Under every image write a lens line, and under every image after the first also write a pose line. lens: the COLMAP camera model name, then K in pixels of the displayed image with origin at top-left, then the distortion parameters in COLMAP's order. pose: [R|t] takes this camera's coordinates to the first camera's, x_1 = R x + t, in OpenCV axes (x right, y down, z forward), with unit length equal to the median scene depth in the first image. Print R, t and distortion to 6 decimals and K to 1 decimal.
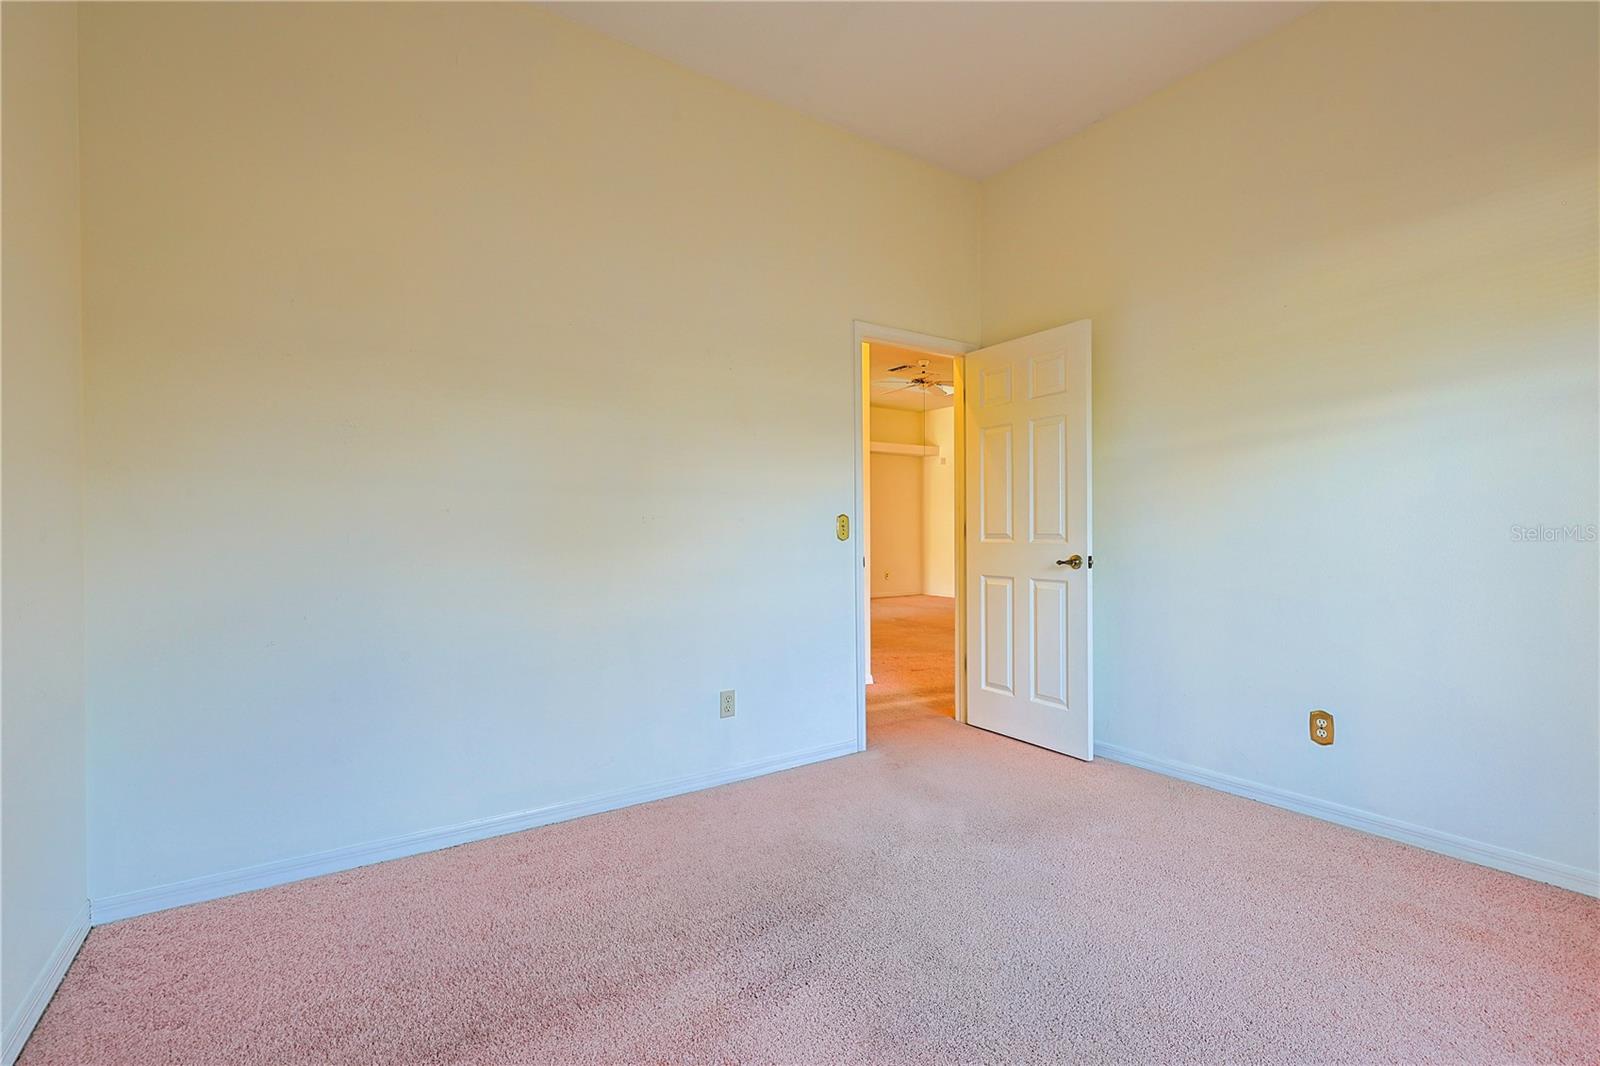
lens RADIAL K [[712.2, 0, 800.7], [0, 712.2, 534.6], [0, 0, 1]] dist [0.000282, 0.000785]
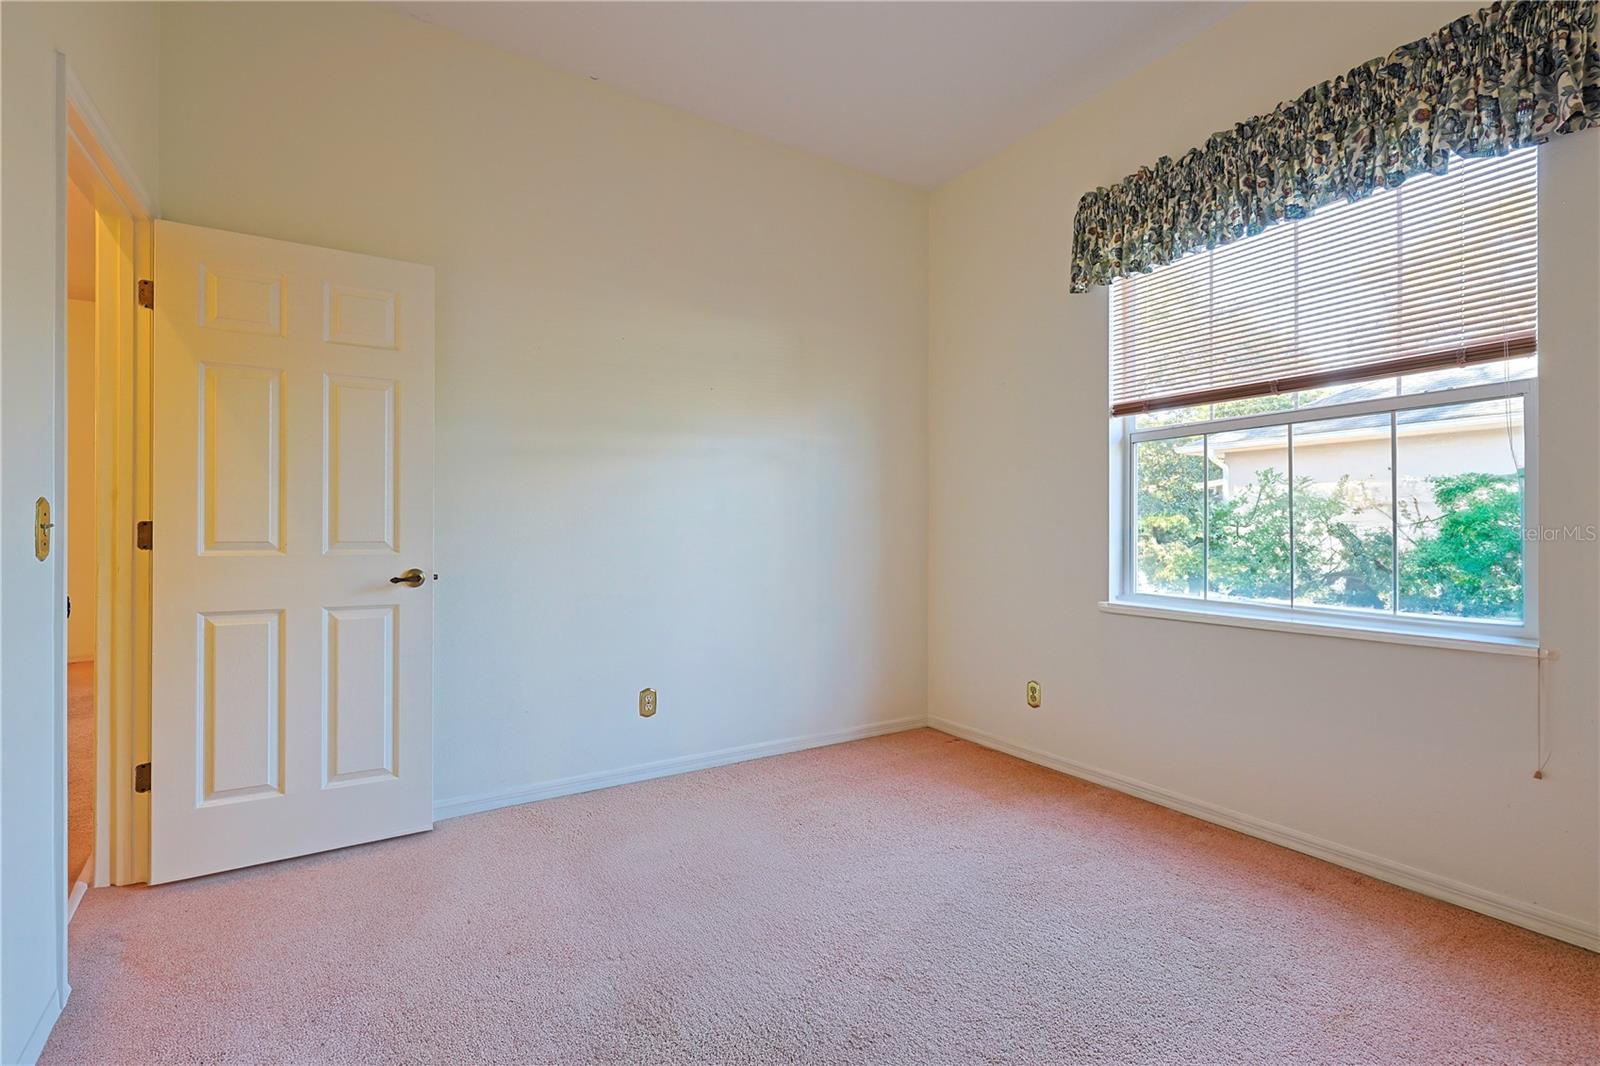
lens RADIAL K [[712.2, 0, 797.7], [0, 712.2, 535.6], [0, 0, 1]] dist [0.000282, 0.000785]
pose [[0.033484, 0.003462, 0.999433, -0.353339], [0.004501, 0.999983, -0.003615, -0.002391], [-0.999429, 0.004620, 0.033468, 0.552631]]
